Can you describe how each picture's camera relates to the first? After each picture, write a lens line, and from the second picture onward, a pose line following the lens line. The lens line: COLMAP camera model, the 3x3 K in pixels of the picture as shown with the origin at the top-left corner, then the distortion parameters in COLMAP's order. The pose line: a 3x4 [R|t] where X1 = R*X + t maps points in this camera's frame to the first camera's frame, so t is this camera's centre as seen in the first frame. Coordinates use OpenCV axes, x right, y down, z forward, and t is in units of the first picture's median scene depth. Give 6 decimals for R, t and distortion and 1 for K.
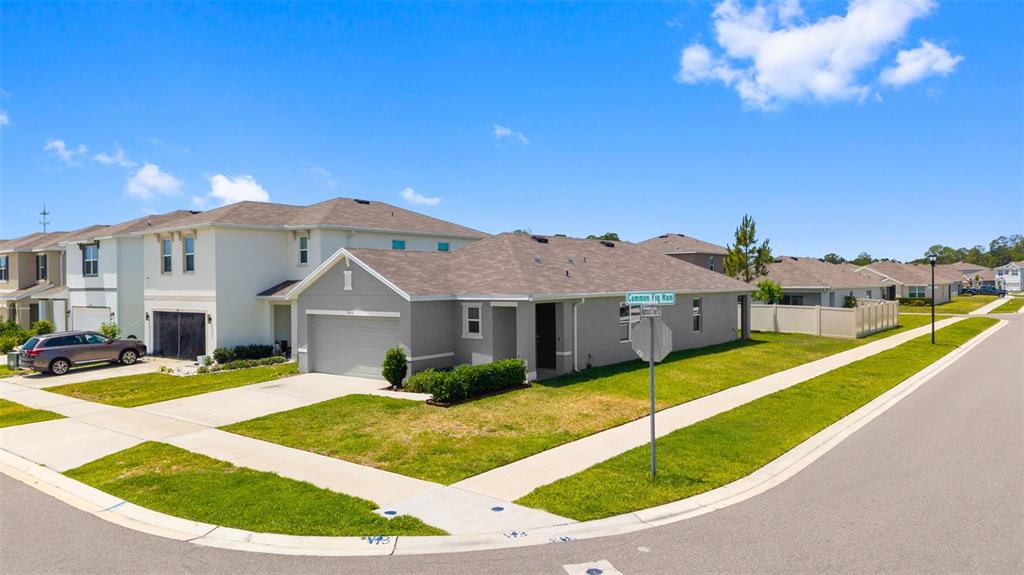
lens RADIAL K [[680.7, 0, 512.0], [0, 680.7, 287.5], [0, 0, 1]] dist [0.008926, -0.026761]
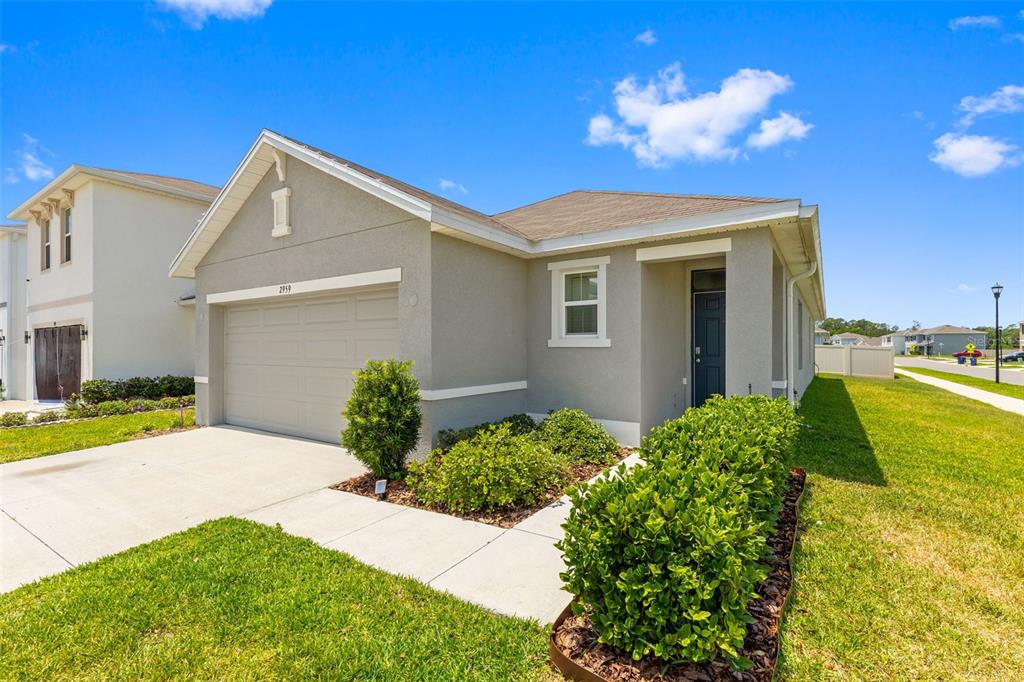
lens RADIAL K [[462.6, 0, 521.2], [0, 462.6, 349.6], [0, 0, 1]] dist [0.000605, 0.000386]
pose [[0.996939, 0.008751, 0.077686, -0.111843], [-0.008183, 0.999937, -0.007623, 0.077066], [-0.077748, 0.006964, 0.996949, 0.702040]]
